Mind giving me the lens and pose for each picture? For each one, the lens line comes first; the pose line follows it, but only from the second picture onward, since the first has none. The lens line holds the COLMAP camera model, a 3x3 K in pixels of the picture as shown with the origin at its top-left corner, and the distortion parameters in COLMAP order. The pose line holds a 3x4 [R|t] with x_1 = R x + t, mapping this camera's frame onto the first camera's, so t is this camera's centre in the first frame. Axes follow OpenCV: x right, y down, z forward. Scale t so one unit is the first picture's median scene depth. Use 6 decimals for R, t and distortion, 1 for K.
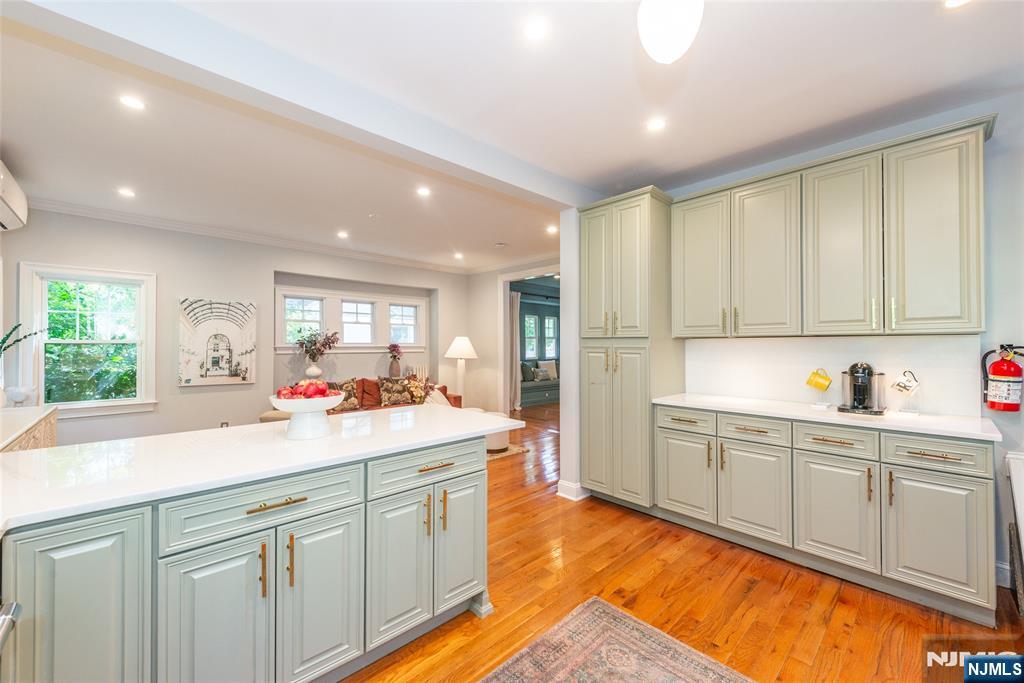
lens RADIAL K [[397.0, 0, 512.0], [0, 397.0, 341.5], [0, 0, 1]] dist [-0.001365, 0.000006]
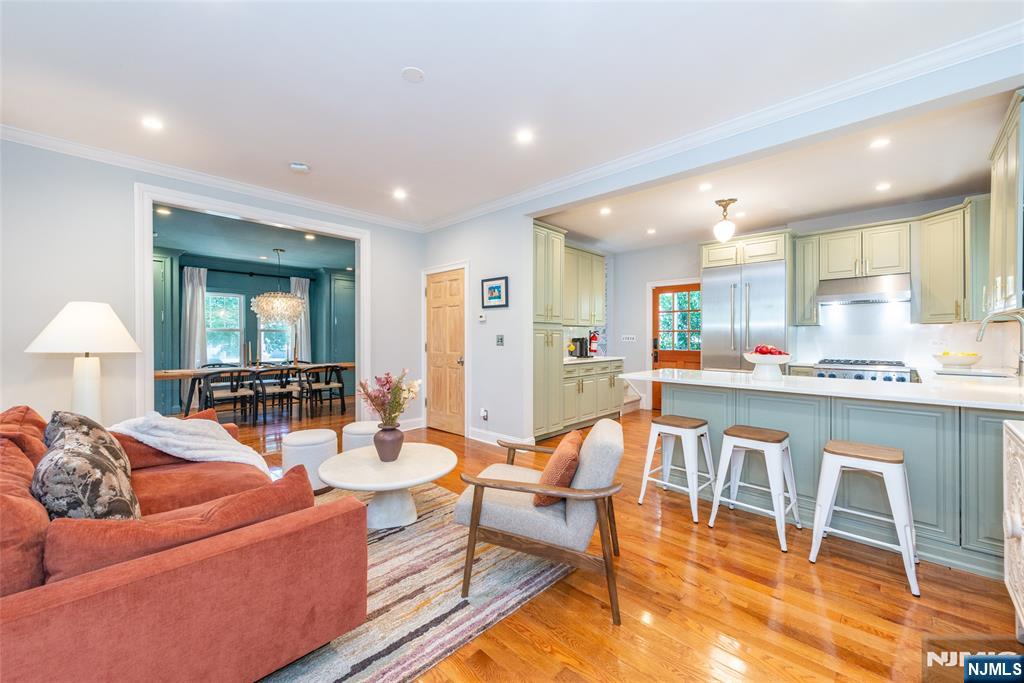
lens RADIAL K [[397.0, 0, 512.0], [0, 397.0, 341.5], [0, 0, 1]] dist [-0.001365, 0.000006]
pose [[-0.025936, -0.015179, 0.999548, -1.119178], [-0.006718, 0.999865, 0.015009, 0.037711], [-0.999641, -0.006326, -0.026035, 1.111227]]
